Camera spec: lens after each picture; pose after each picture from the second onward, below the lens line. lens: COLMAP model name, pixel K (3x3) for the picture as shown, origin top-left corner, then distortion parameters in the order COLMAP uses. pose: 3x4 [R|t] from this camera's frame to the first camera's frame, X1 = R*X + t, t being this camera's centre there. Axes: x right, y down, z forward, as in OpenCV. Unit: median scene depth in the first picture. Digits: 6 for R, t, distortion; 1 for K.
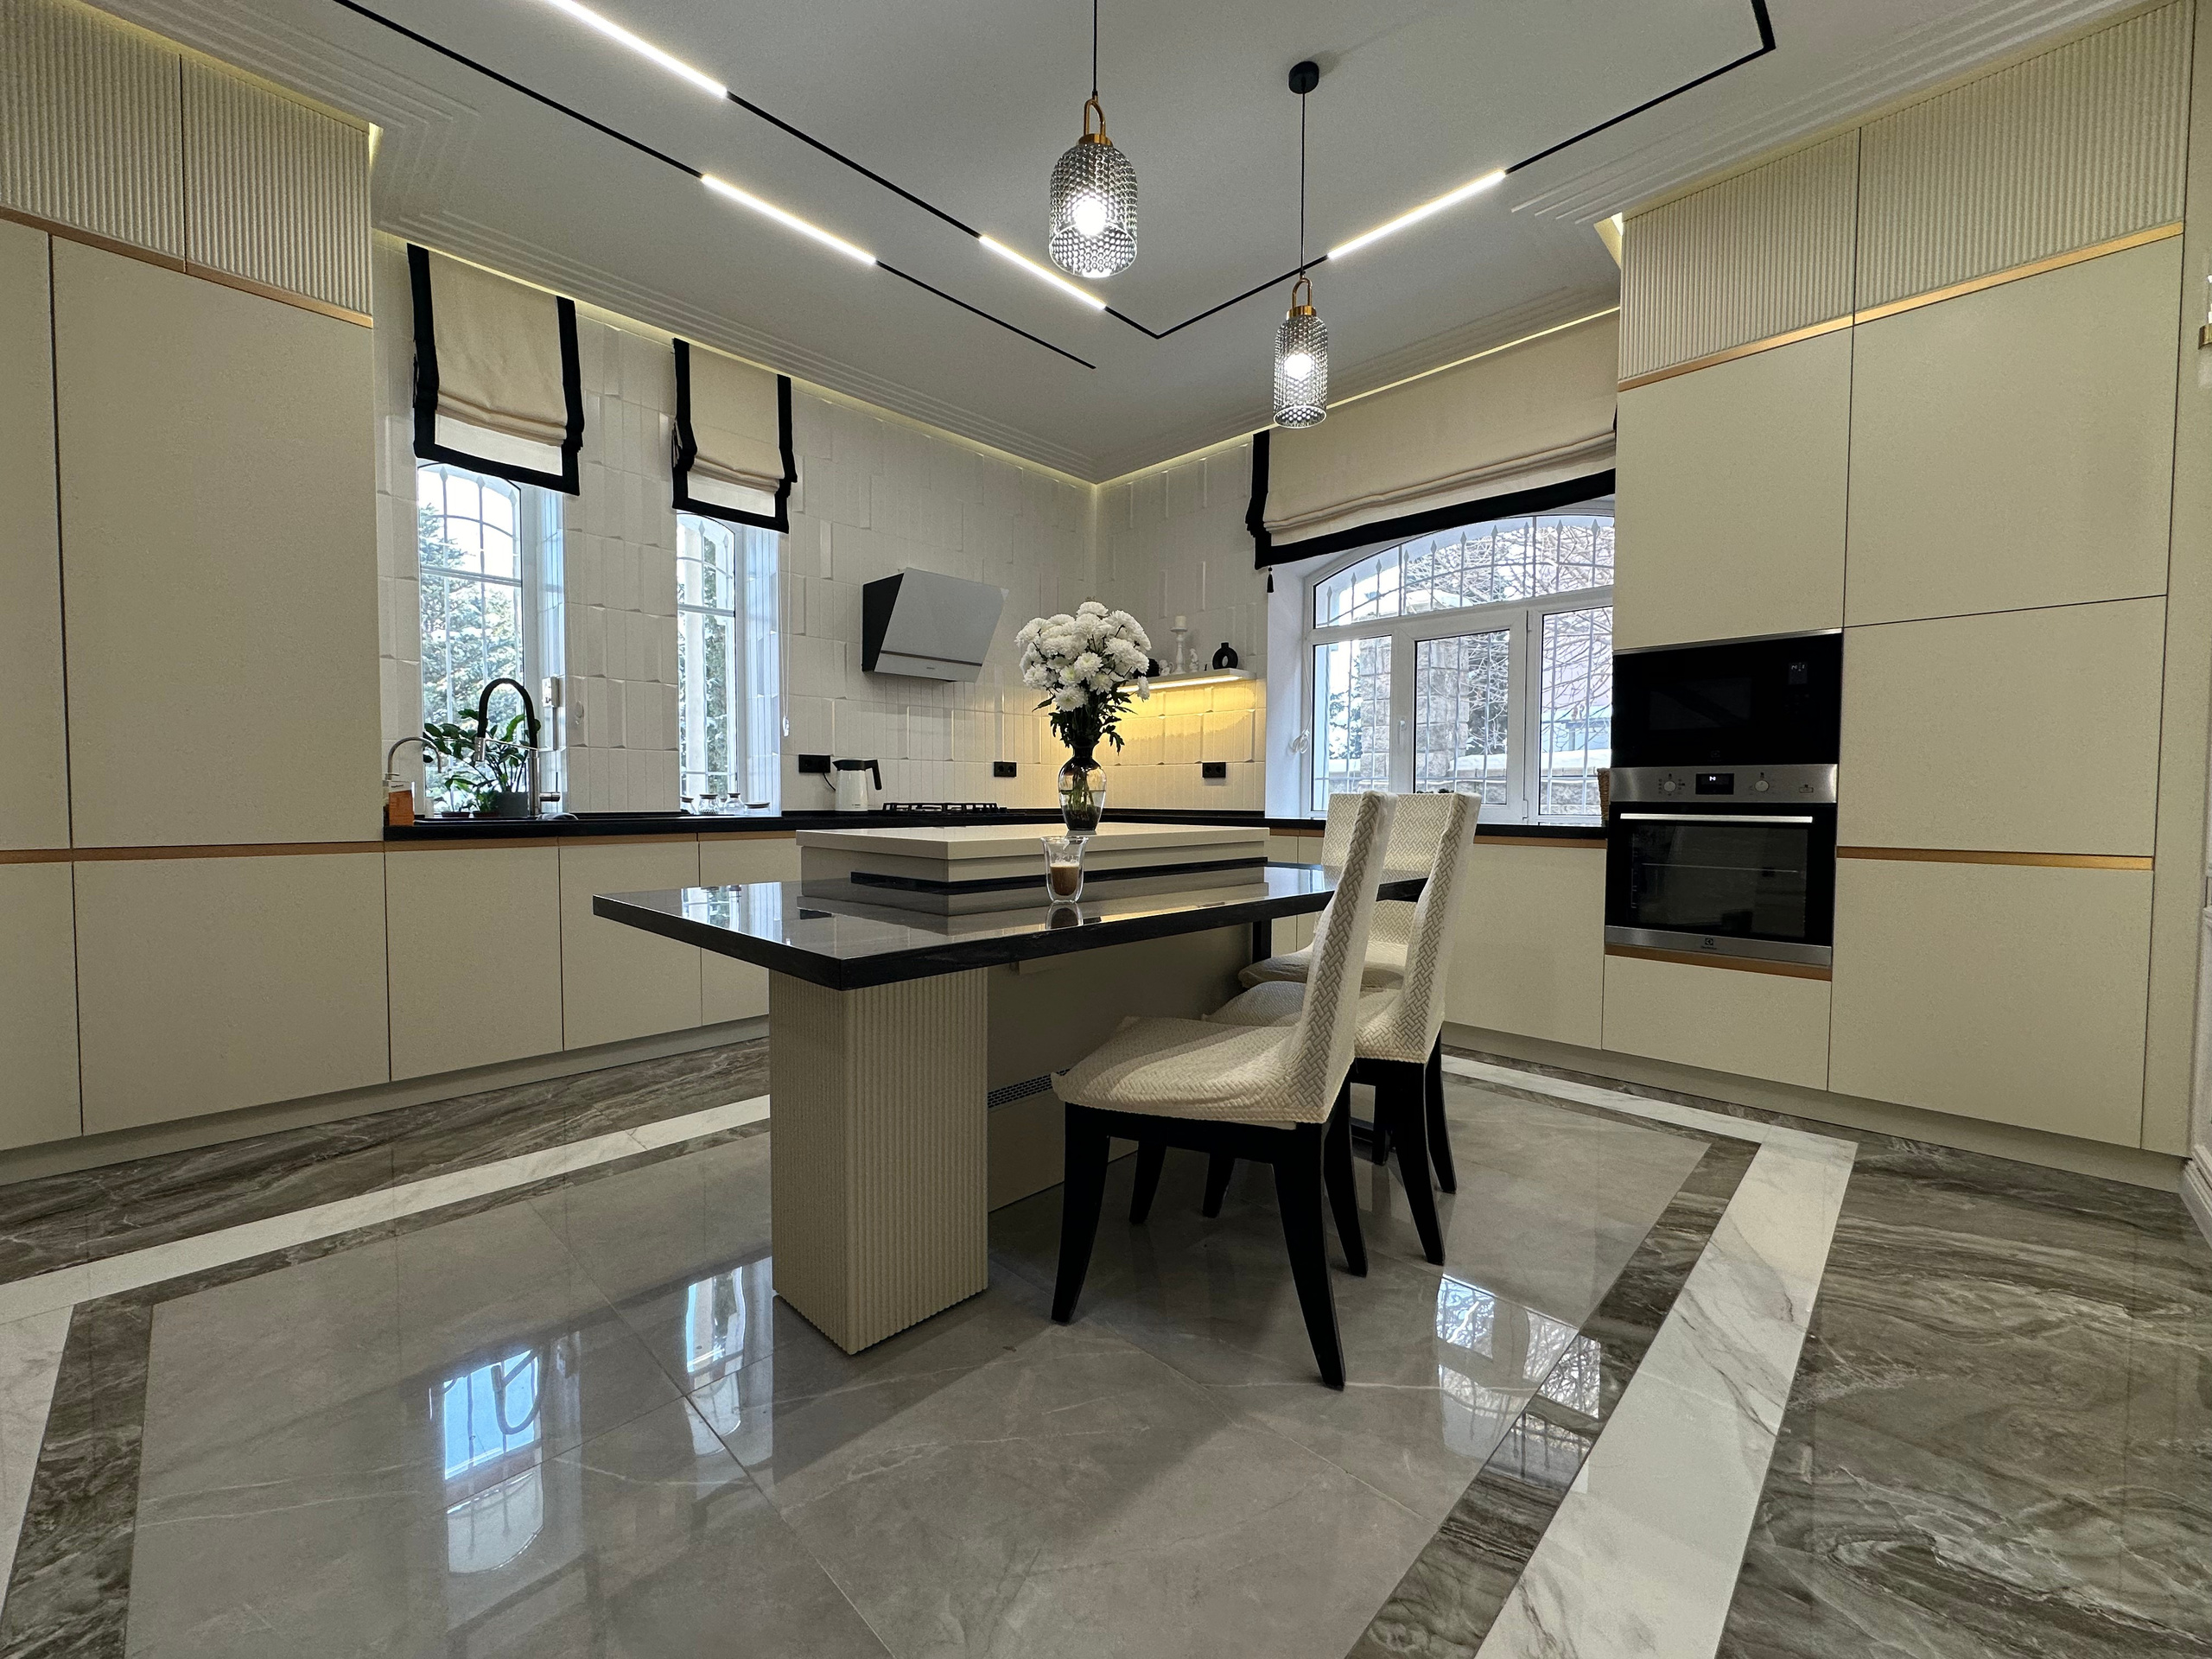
lens RADIAL K [[881.0, 0, 1107.3], [0, 881.0, 825.2], [0, 0, 1]] dist [-0.003480, 0.000677]
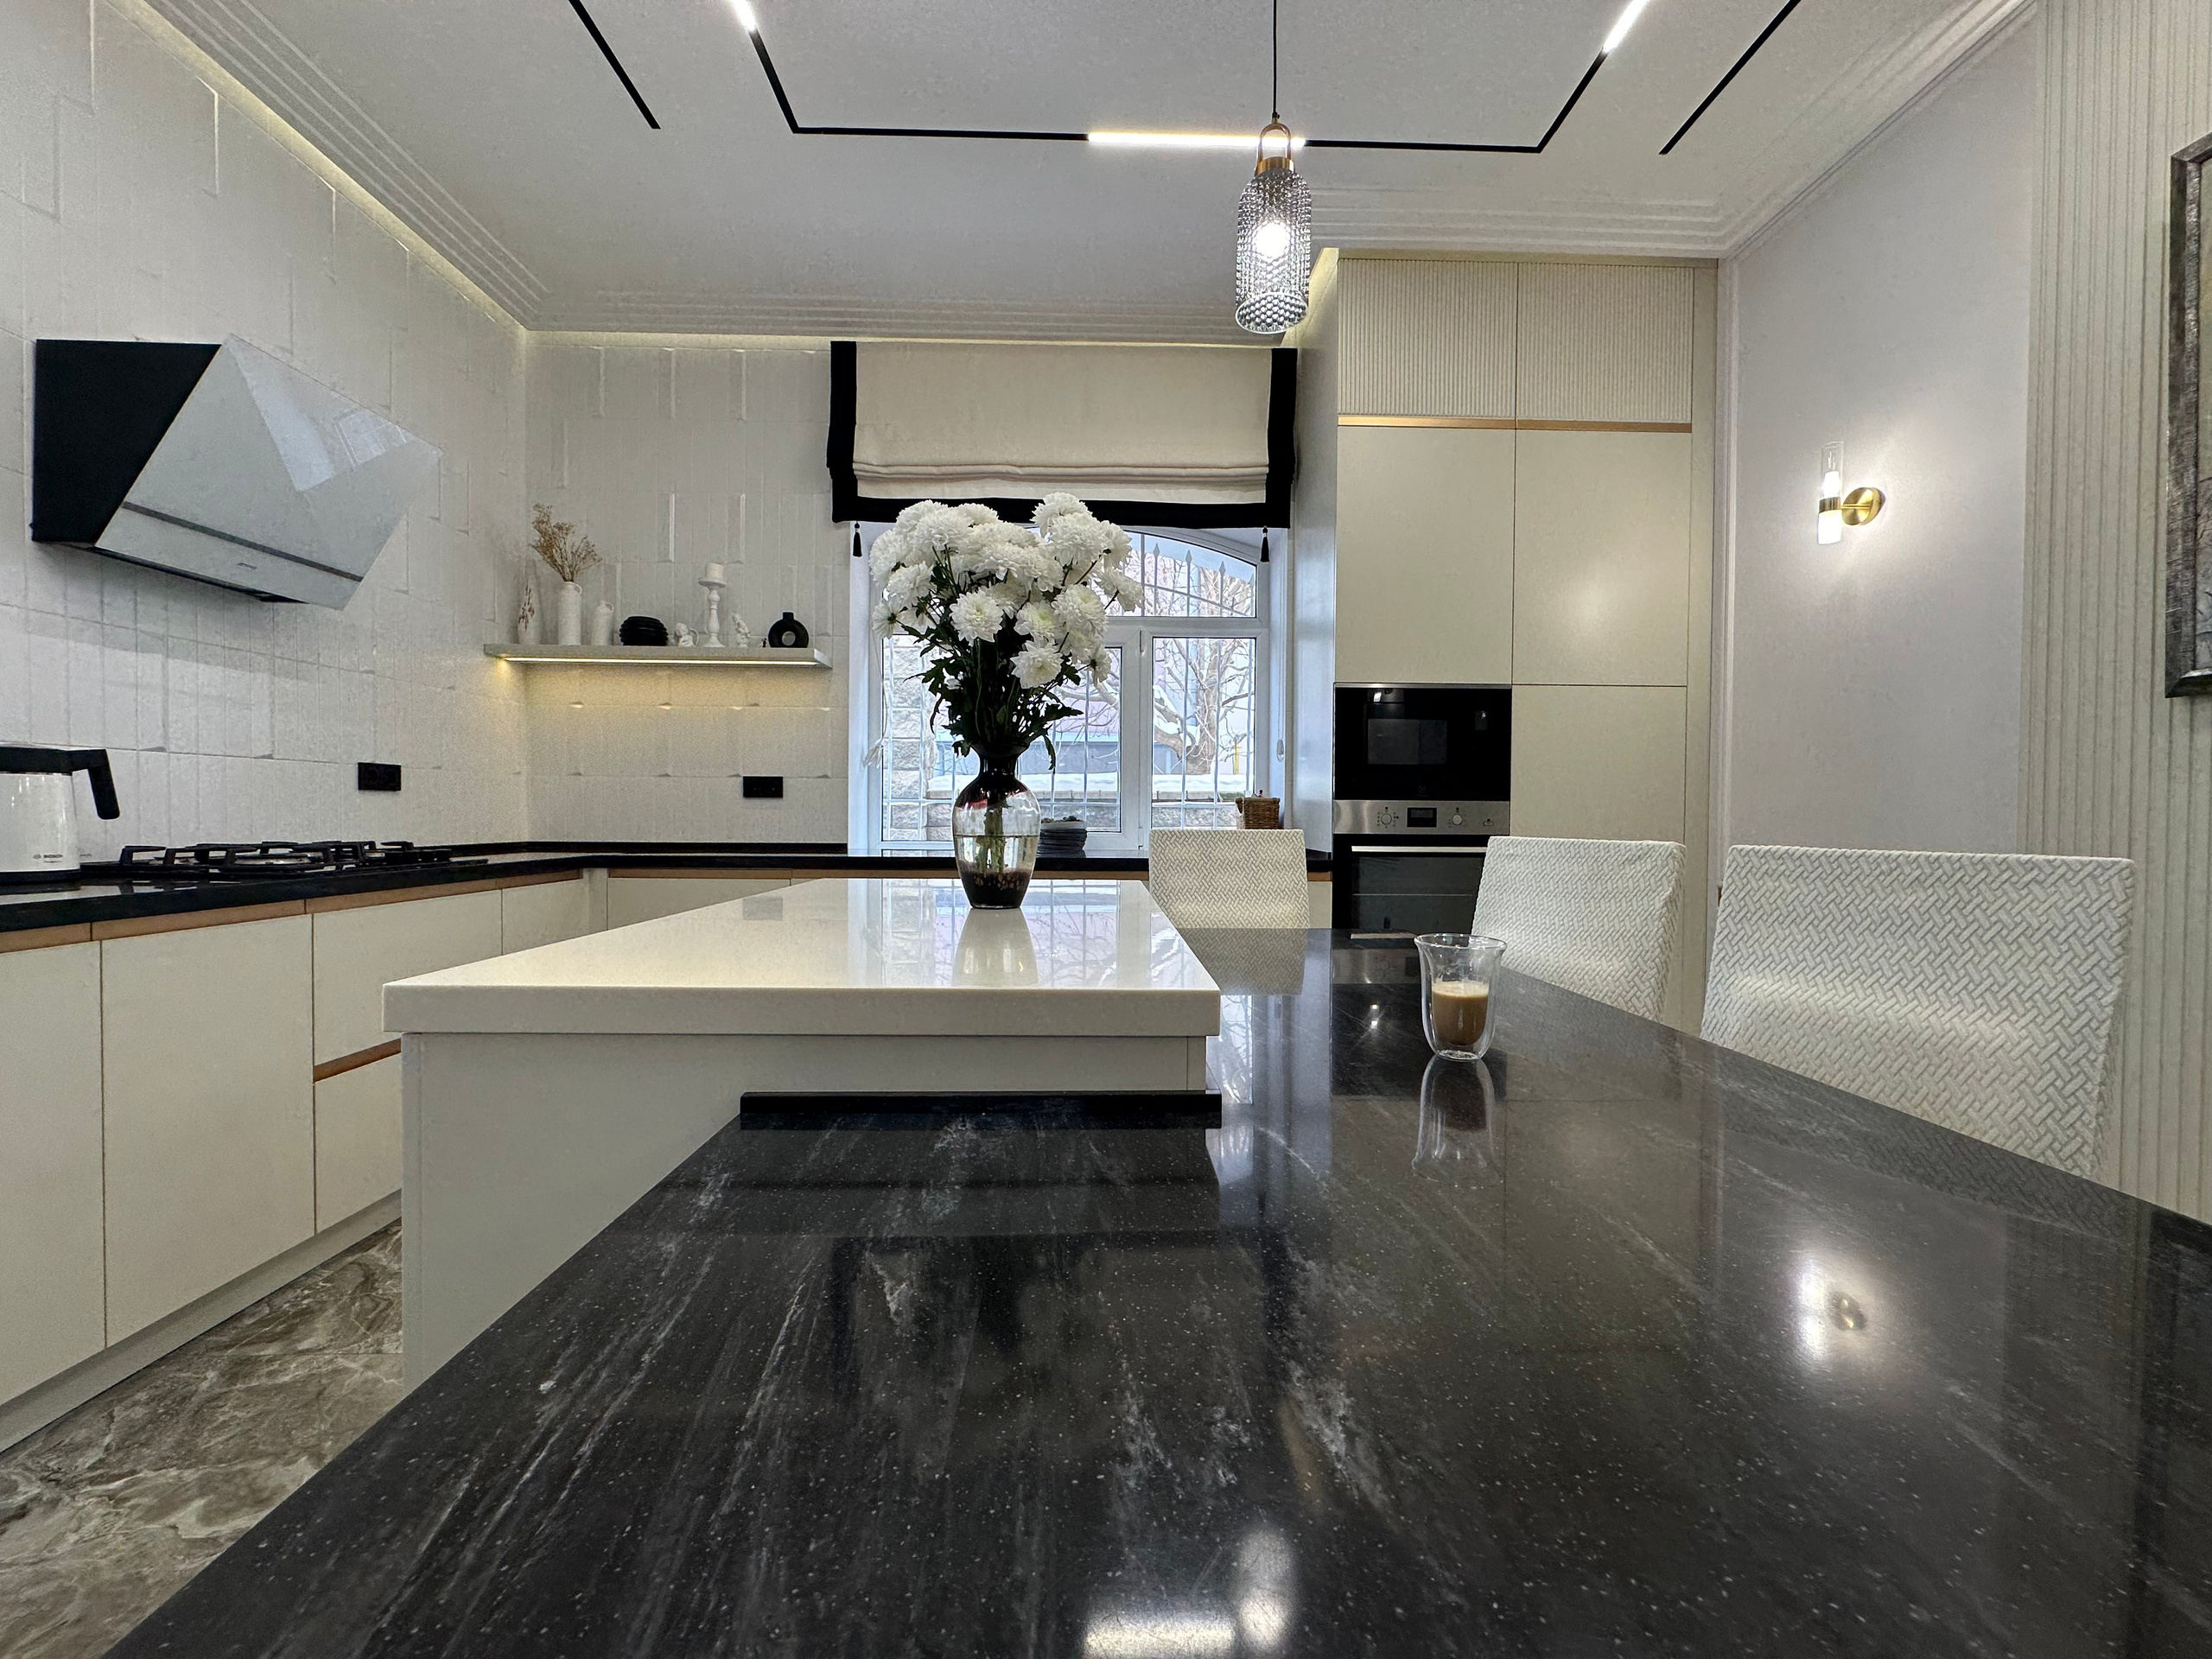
lens RADIAL K [[881.0, 0, 1103.5], [0, 881.0, 826.3], [0, 0, 1]] dist [-0.003480, 0.000677]
pose [[0.701534, -0.009484, 0.712573, -0.338251], [0.019335, 0.999797, -0.005729, -0.036796], [-0.712374, 0.017796, 0.701575, 0.516390]]
